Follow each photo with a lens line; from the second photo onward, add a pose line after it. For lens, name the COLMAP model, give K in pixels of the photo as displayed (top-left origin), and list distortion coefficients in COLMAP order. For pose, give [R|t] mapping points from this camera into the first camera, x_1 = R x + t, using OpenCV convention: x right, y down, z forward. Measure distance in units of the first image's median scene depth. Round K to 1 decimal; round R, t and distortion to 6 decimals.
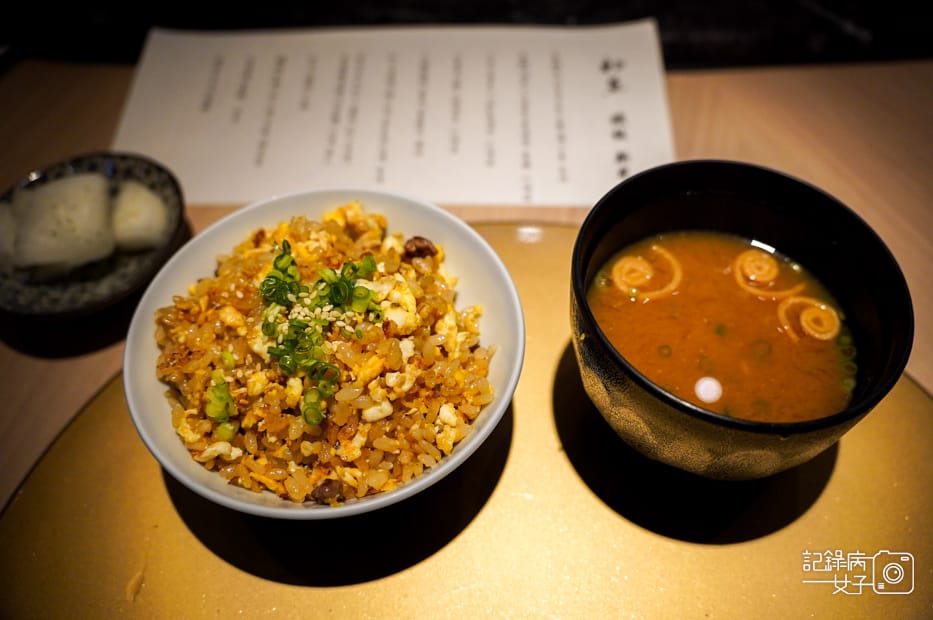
lens RADIAL K [[731.1, 0, 466.5], [0, 731.1, 310.0], [0, 0, 1]] dist [-0.159894, 0.002674]
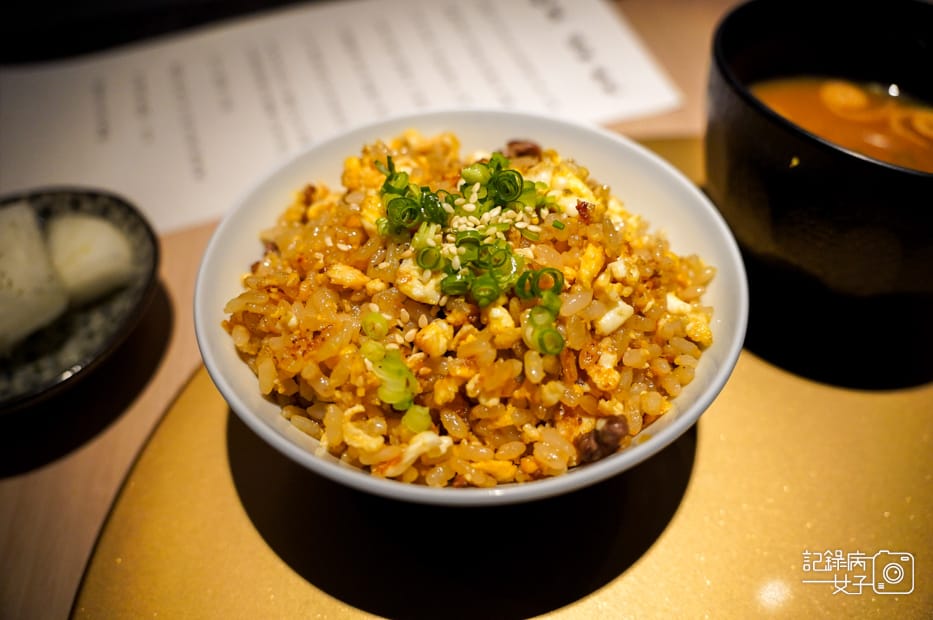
lens RADIAL K [[731.1, 0, 466.5], [0, 731.1, 310.0], [0, 0, 1]] dist [-0.159894, 0.002674]
pose [[0.925127, -0.287486, 0.247977, -0.429999], [0.309042, 0.949625, -0.052019, 0.121276], [-0.220530, 0.124760, 0.967368, 0.310634]]
